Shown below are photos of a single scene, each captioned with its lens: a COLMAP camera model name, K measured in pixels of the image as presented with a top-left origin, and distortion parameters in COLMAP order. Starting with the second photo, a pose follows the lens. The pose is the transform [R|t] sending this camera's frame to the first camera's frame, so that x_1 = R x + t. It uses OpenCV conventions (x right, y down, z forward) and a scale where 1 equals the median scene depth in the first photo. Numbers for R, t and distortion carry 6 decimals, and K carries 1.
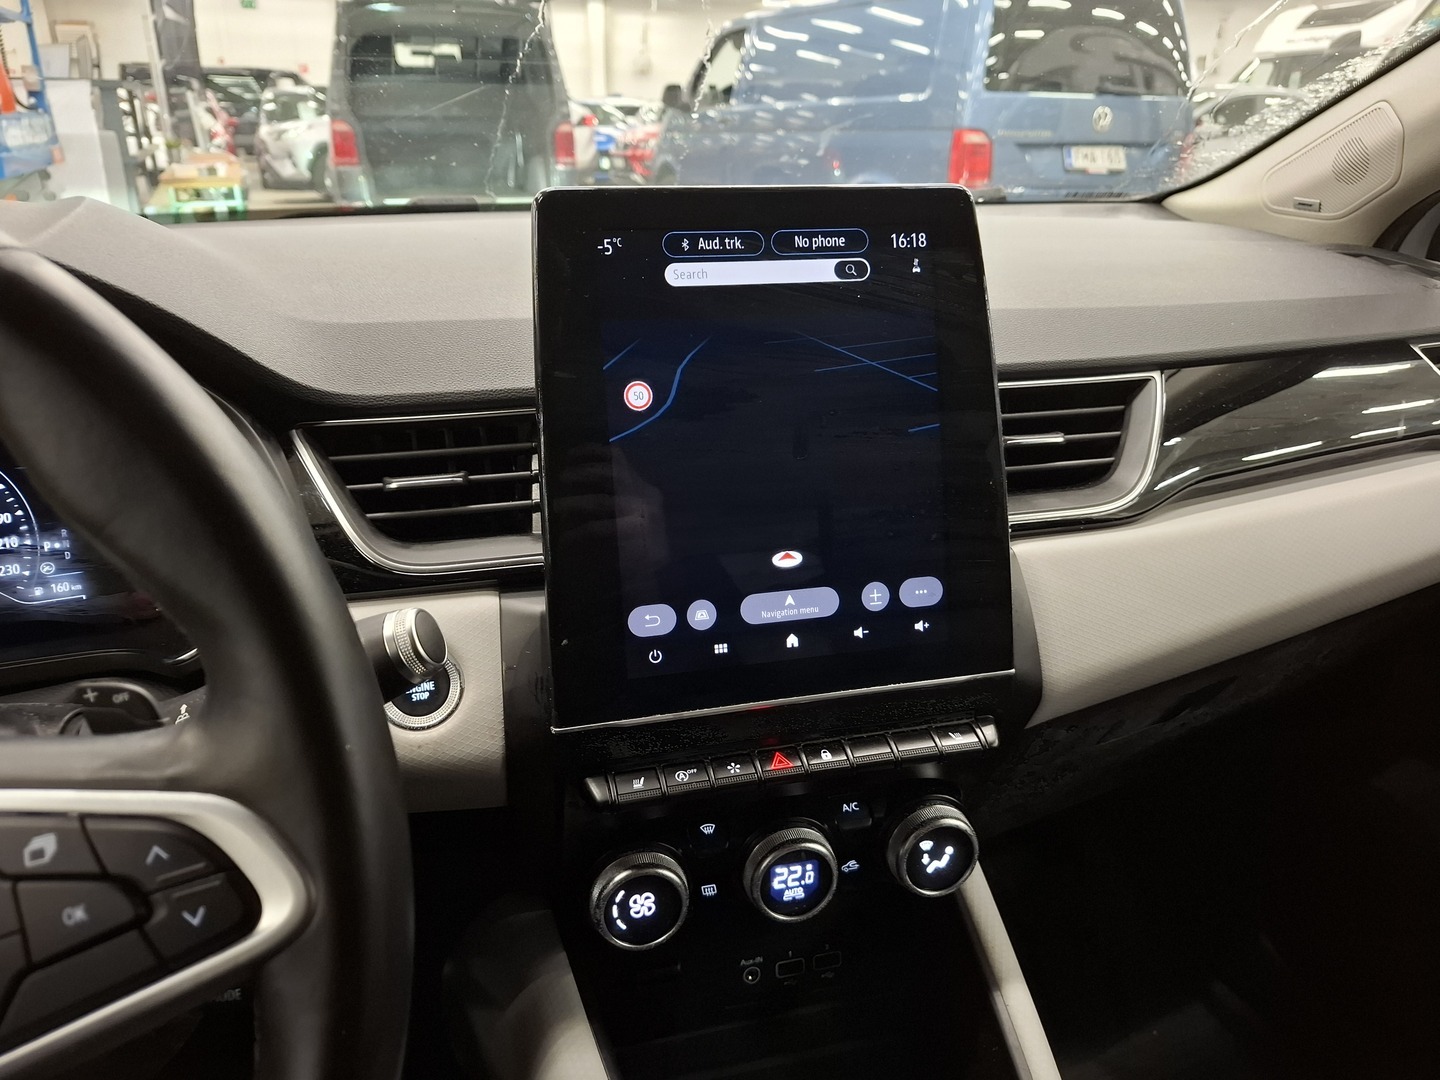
lens RADIAL K [[952.2, 0, 713.8], [0, 952.2, 549.7], [0, 0, 1]] dist [0.033079, -0.025467]
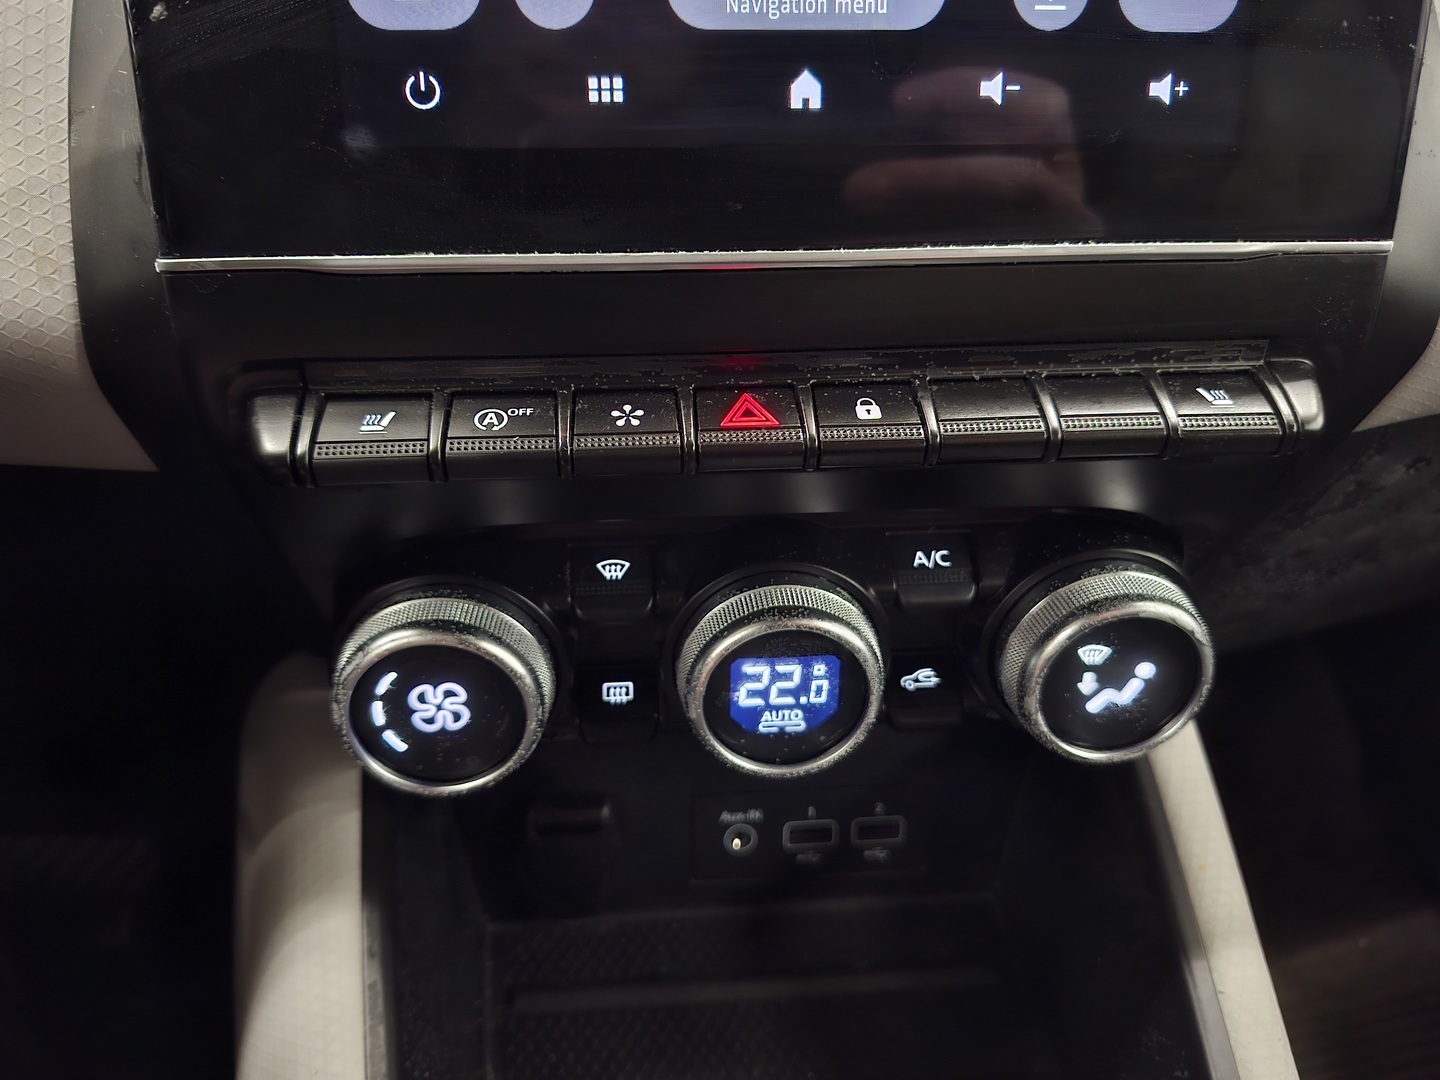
lens RADIAL K [[952.2, 0, 716.4], [0, 952.2, 541.3], [0, 0, 1]] dist [0.033079, -0.025467]
pose [[0.984863, 0.092201, -0.146777, 0.112939], [-0.061956, 0.978102, 0.198692, 0.184806], [0.161883, -0.186591, 0.969009, 0.563412]]
